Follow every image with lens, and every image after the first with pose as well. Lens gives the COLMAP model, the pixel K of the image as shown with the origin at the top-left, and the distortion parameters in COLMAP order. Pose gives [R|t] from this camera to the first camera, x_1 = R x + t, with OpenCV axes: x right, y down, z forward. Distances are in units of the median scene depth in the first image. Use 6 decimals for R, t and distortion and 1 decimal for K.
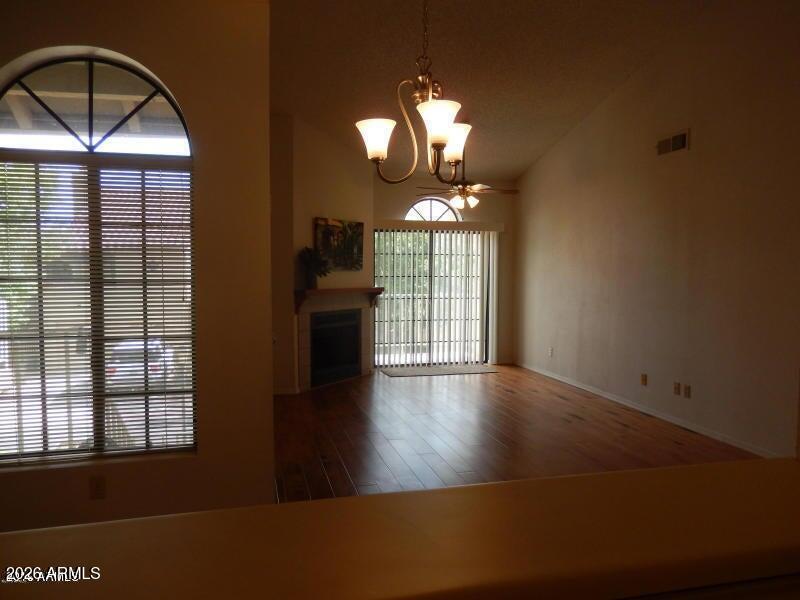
lens RADIAL K [[585.5, 0, 400.0], [0, 585.5, 300.0], [0, 0, 1]] dist [-0.059060, 0.001910]
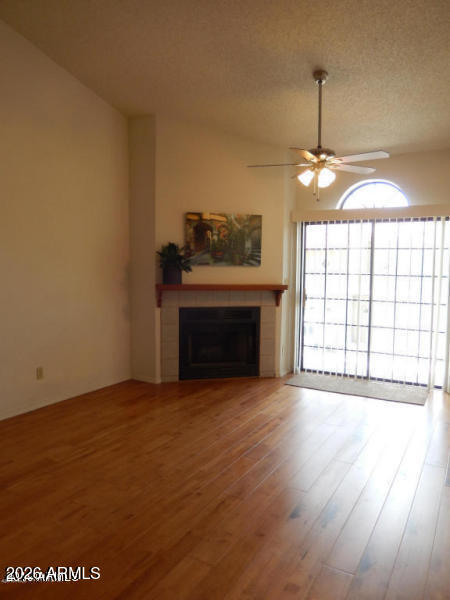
lens RADIAL K [[452.6, 0, 225.0], [0, 452.6, 300.0], [0, 0, 1]] dist [0.001649, -0.000235]
pose [[0.718105, 0.052816, -0.693927, 0.427616], [-0.043574, 0.998572, 0.030911, -0.017412], [0.694569, 0.008040, 0.719381, 0.462889]]
